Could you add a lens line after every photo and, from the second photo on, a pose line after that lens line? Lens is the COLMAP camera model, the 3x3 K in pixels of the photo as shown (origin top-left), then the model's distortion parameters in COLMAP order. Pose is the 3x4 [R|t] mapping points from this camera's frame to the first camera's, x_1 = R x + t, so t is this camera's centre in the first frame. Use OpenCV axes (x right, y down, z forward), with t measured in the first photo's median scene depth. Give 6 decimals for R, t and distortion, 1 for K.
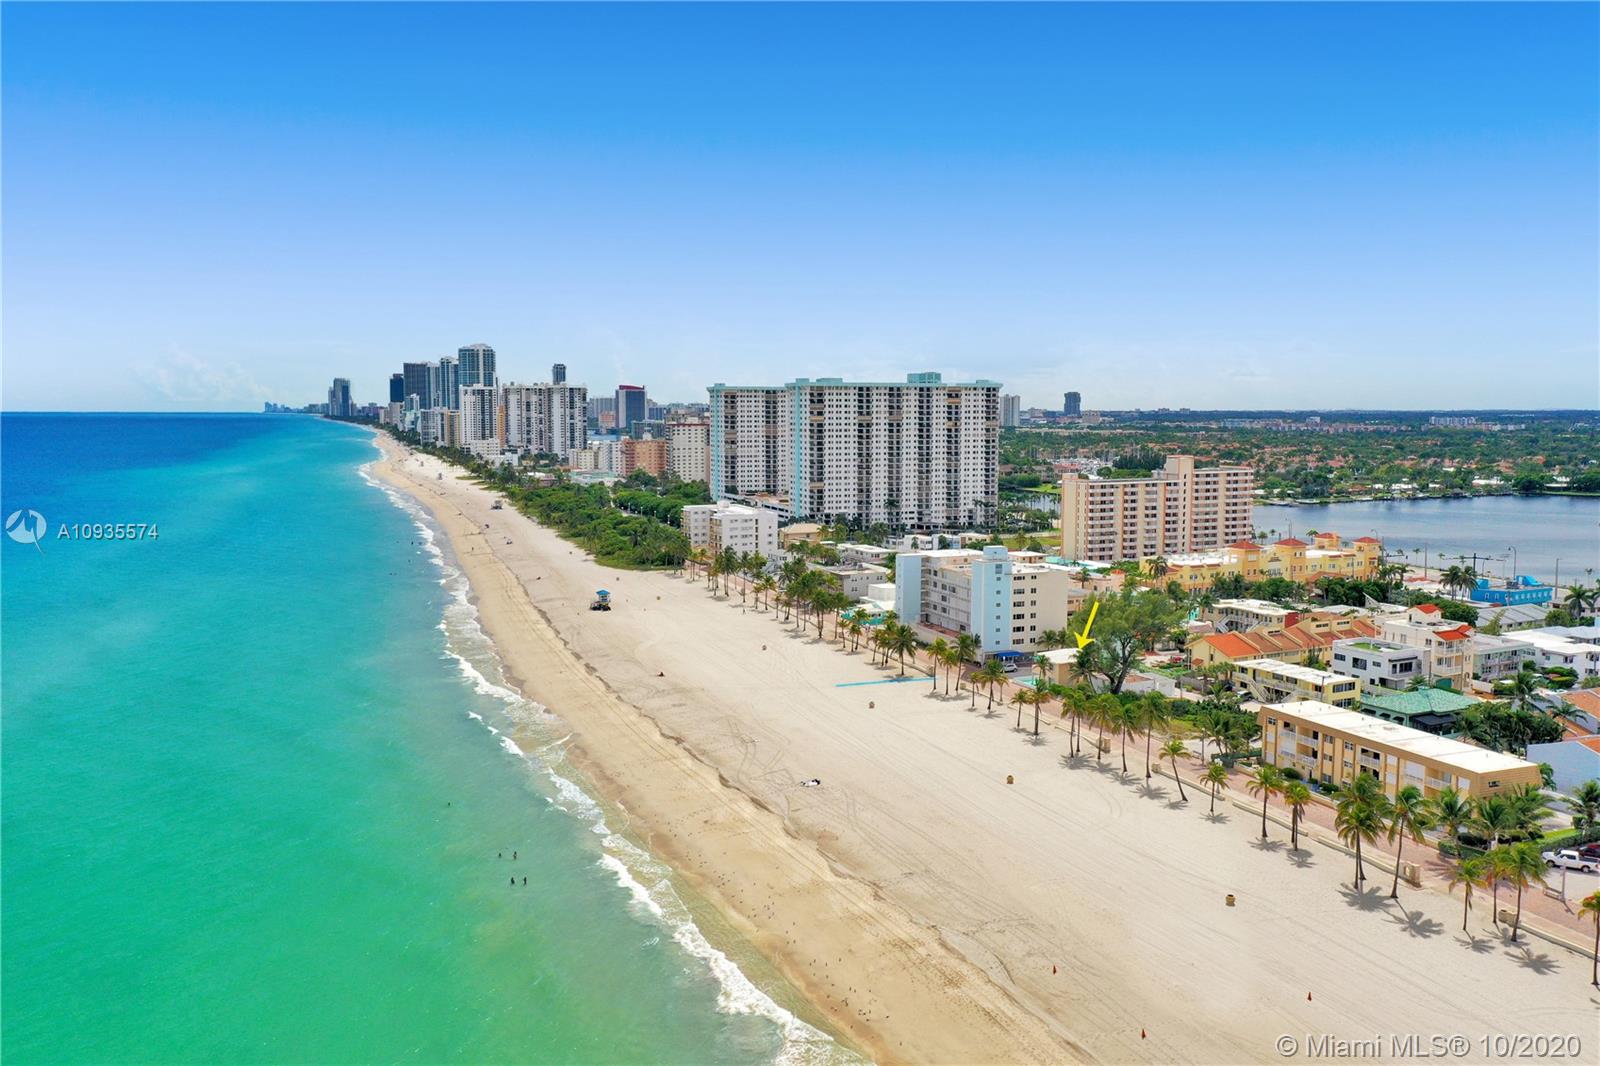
lens RADIAL K [[1250.2, 0, 793.5], [0, 1250.2, 539.4], [0, 0, 1]] dist [0.002348, -0.001795]
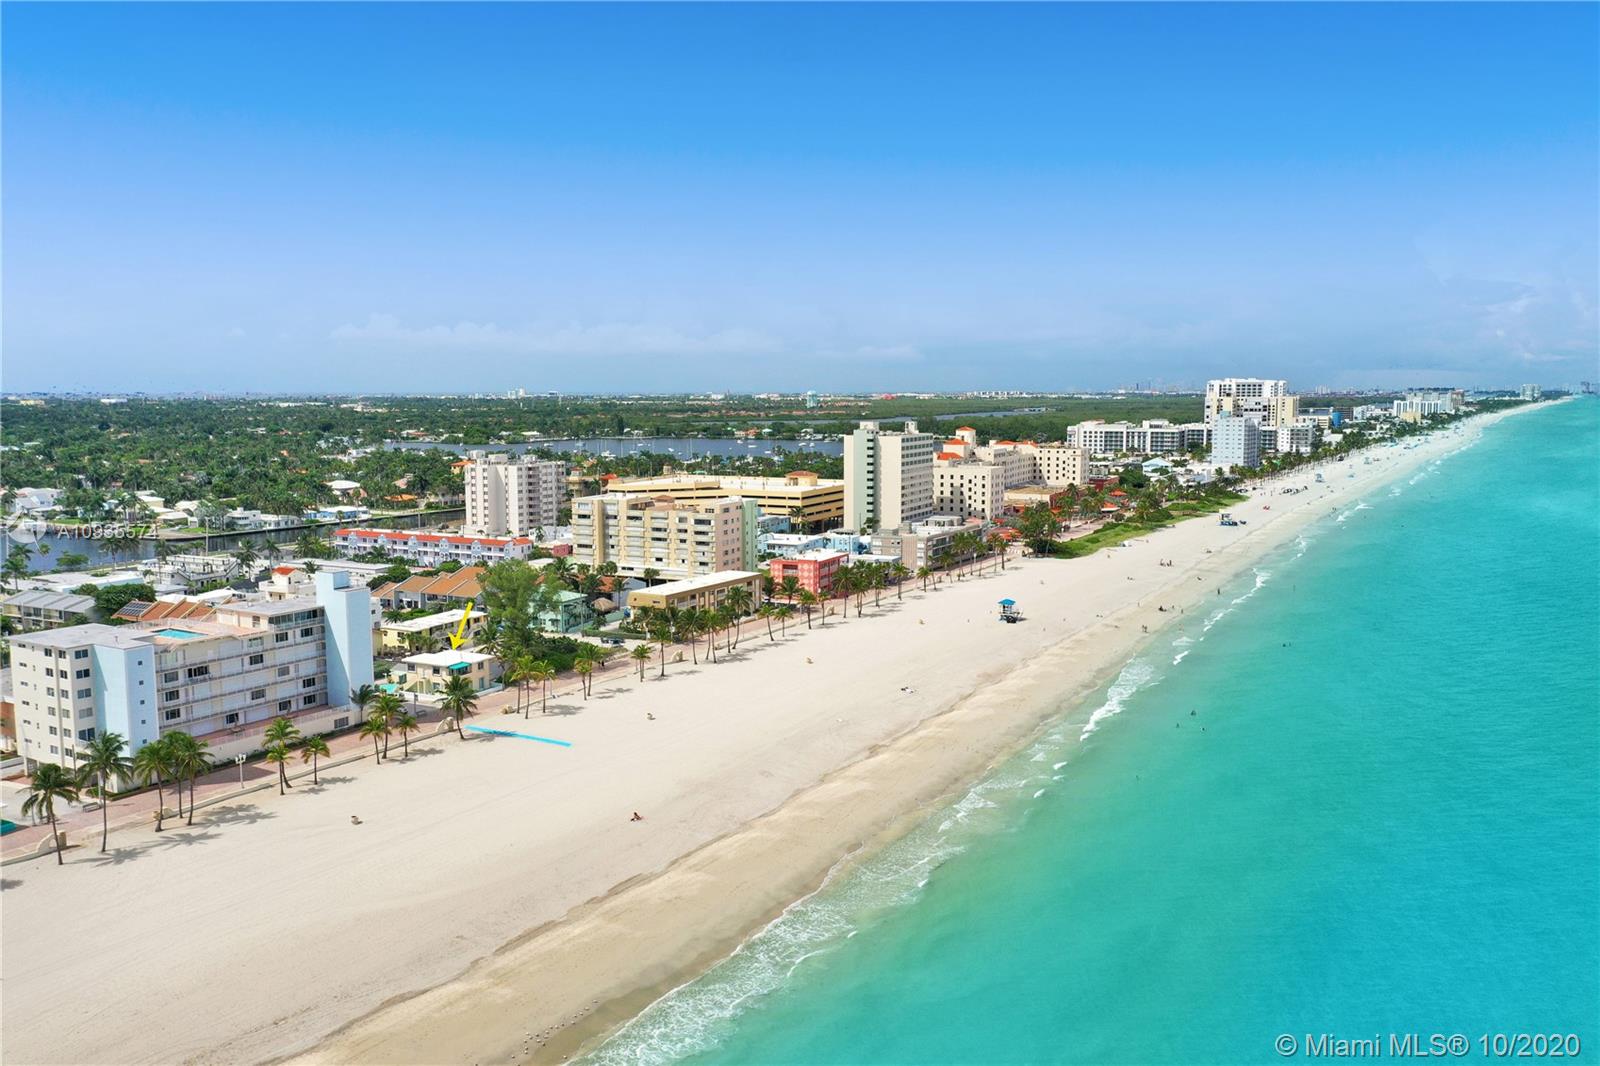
lens RADIAL K [[1267.3, 0, 795.4], [0, 1267.3, 535.8], [0, 0, 1]] dist [-0.000845, -0.002722]
pose [[-0.622933, -0.084423, 0.777706, -0.286402], [0.080257, 0.982017, 0.170887, -0.058340], [-0.778147, 0.168867, -0.604955, 0.592374]]
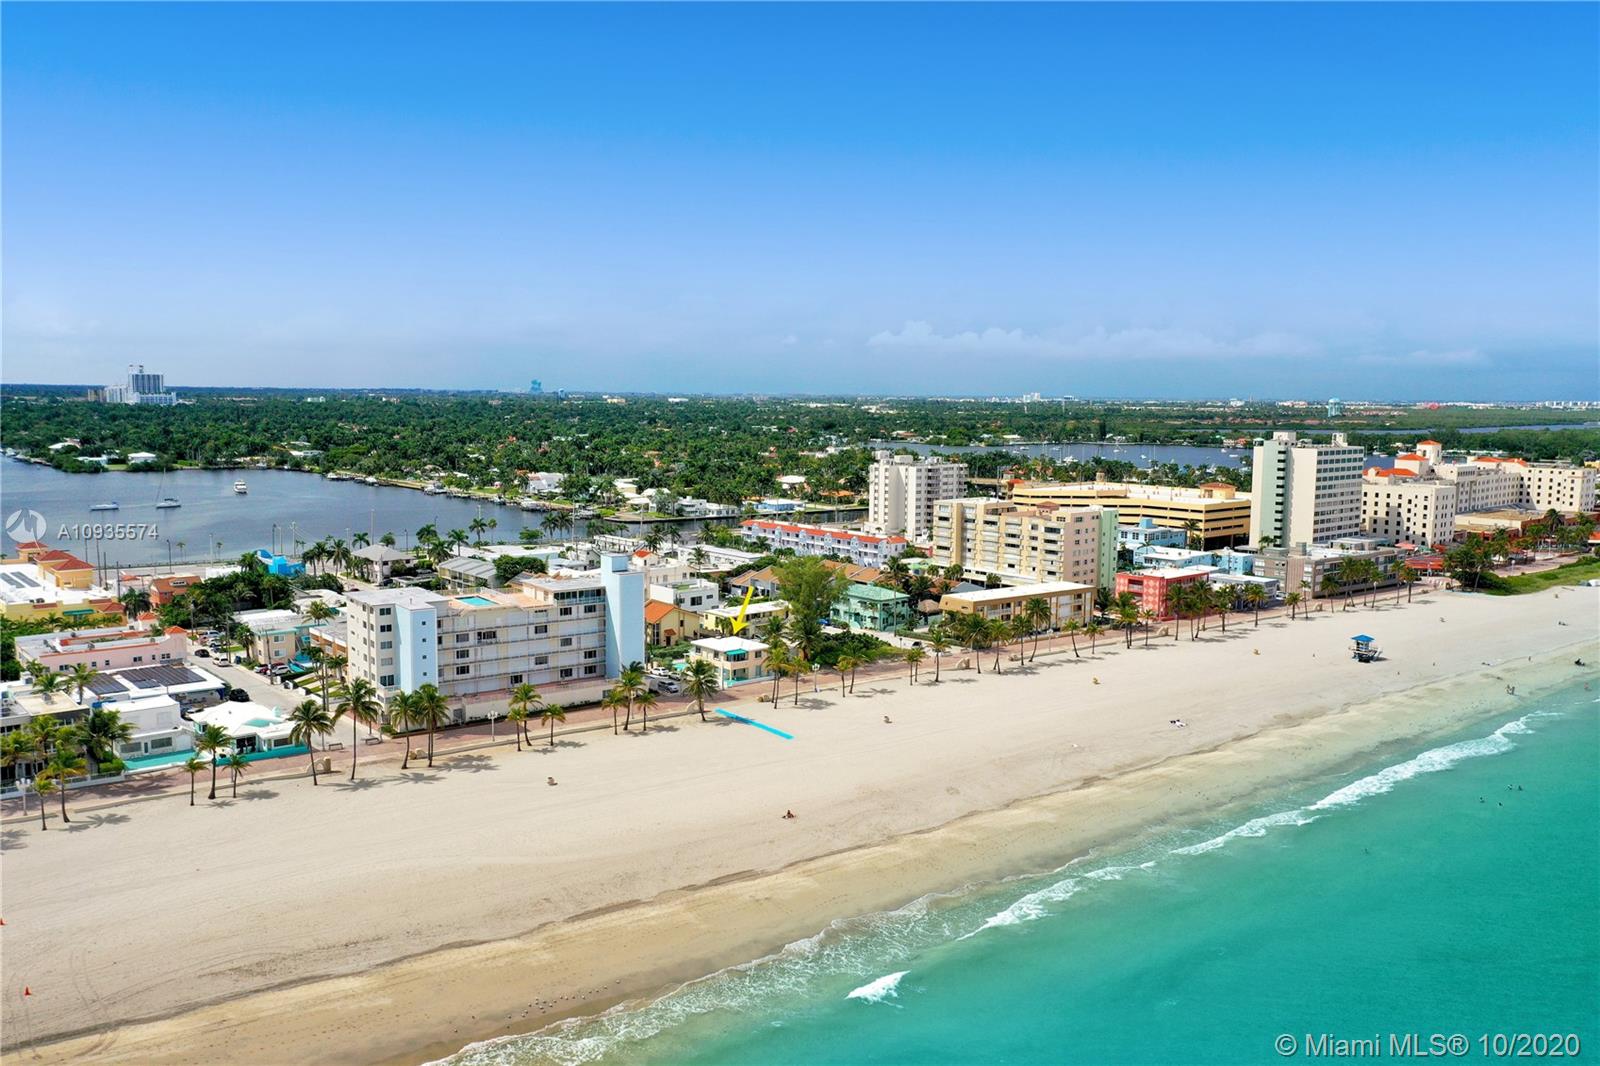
lens RADIAL K [[1246.3, 0, 800.0], [0, 1246.3, 533.0], [0, 0, 1]] dist [-0.003519, 0.000275]
pose [[-0.266492, -0.106399, 0.957946, -0.313500], [0.085657, 0.987341, 0.133493, -0.051415], [-0.960023, 0.117629, -0.254005, 0.520480]]
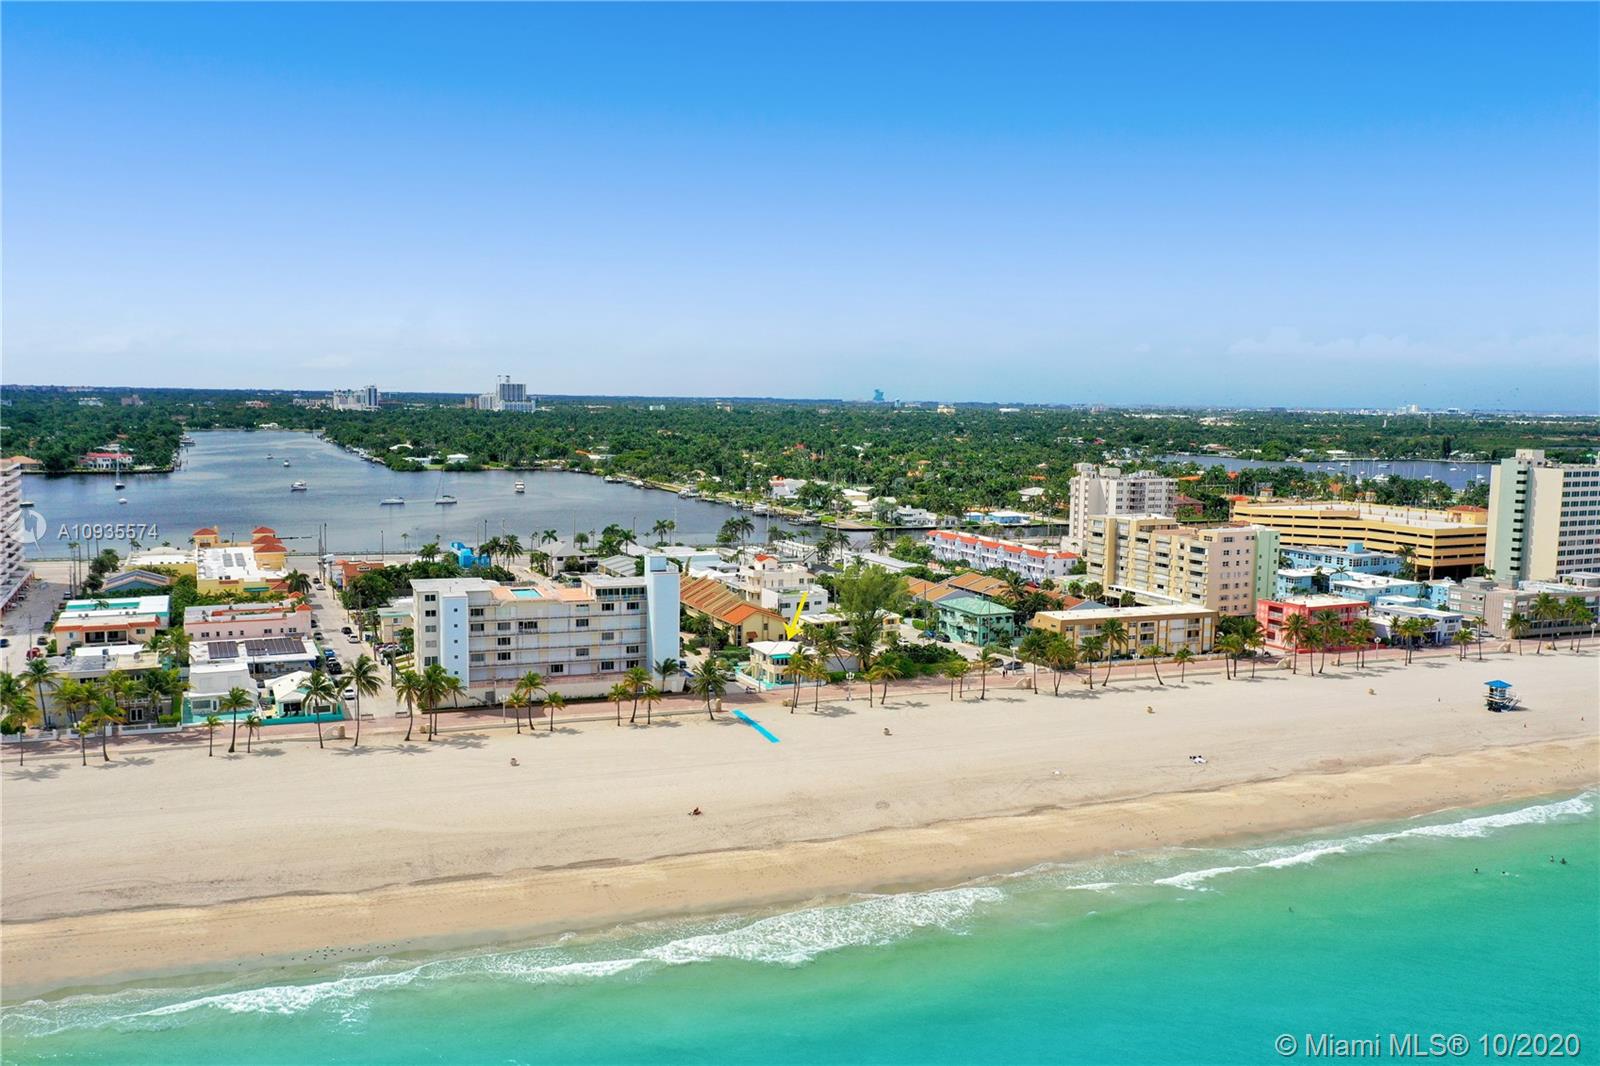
lens RADIAL K [[1257.8, 0, 800.0], [0, 1257.8, 533.0], [0, 0, 1]] dist [-0.003439, -0.001879]
pose [[0.001927, -0.102108, 0.994771, -0.332244], [0.083329, 0.991330, 0.101593, -0.042385], [-0.996520, 0.082698, 0.010418, 0.425601]]
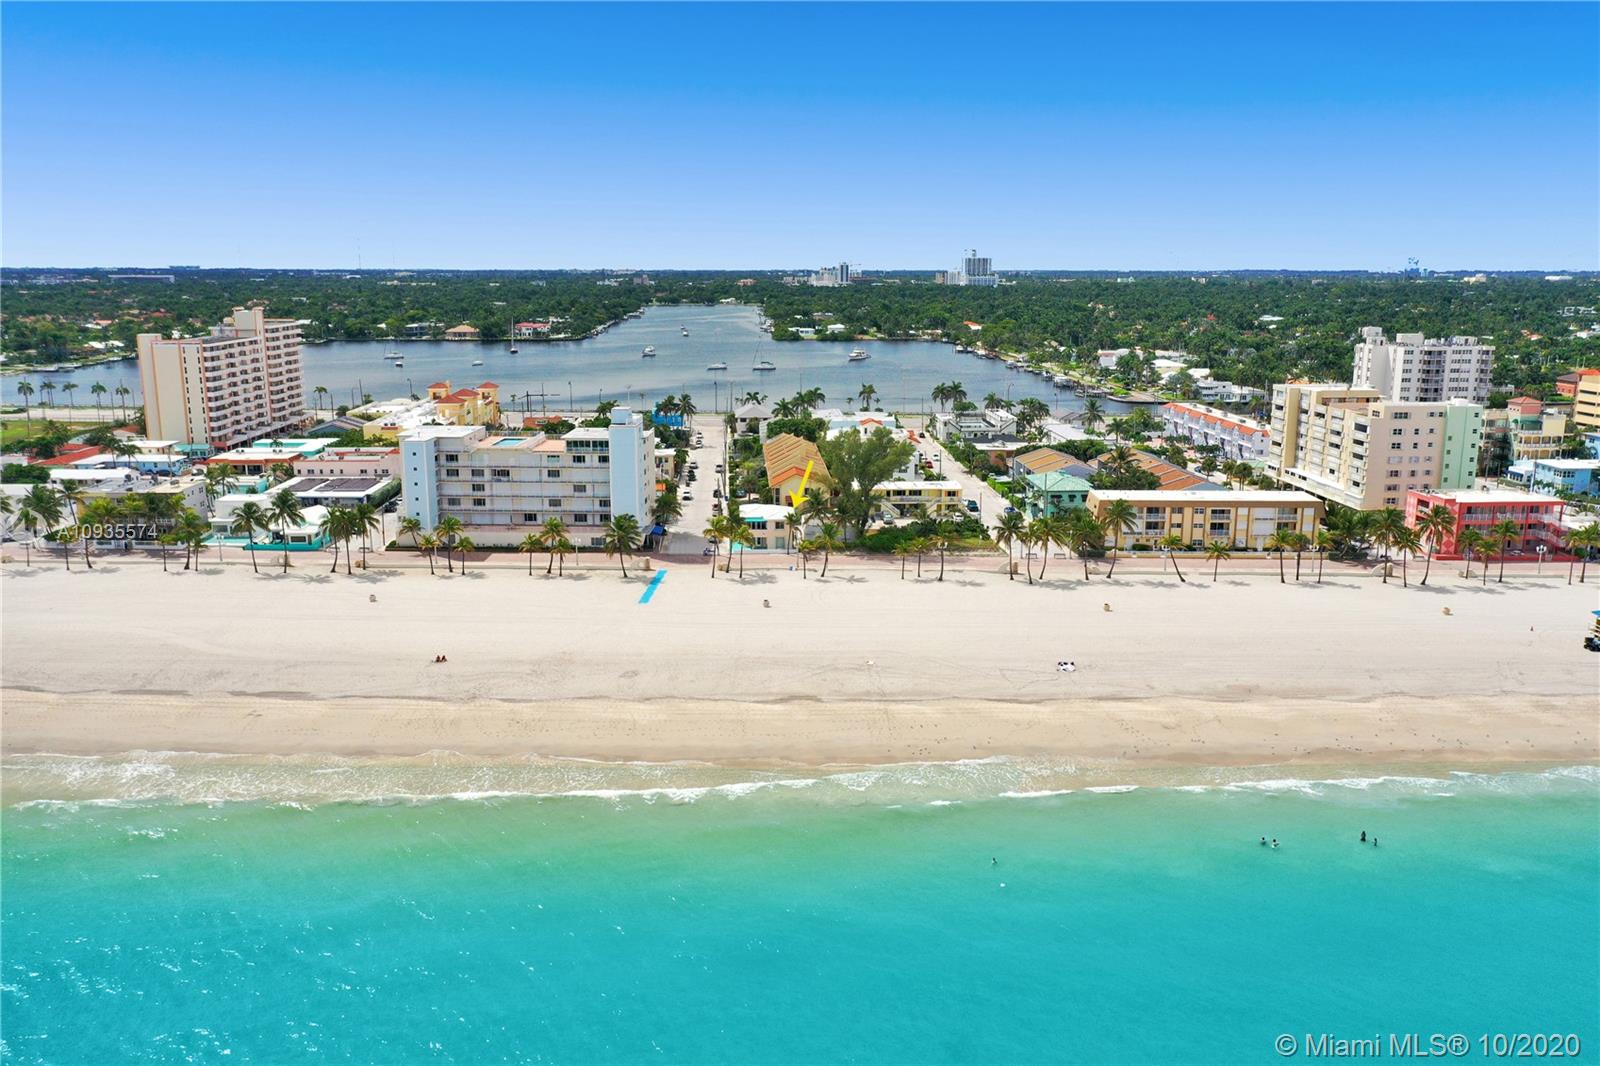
lens RADIAL K [[1241.9, 0, 792.4], [0, 1241.9, 539.6], [0, 0, 1]] dist [-0.004131, 0.001203]
pose [[0.385829, -0.191527, 0.902471, -0.268643], [0.089702, 0.981367, 0.169920, -0.018517], [-0.918199, 0.015394, 0.395820, 0.270510]]
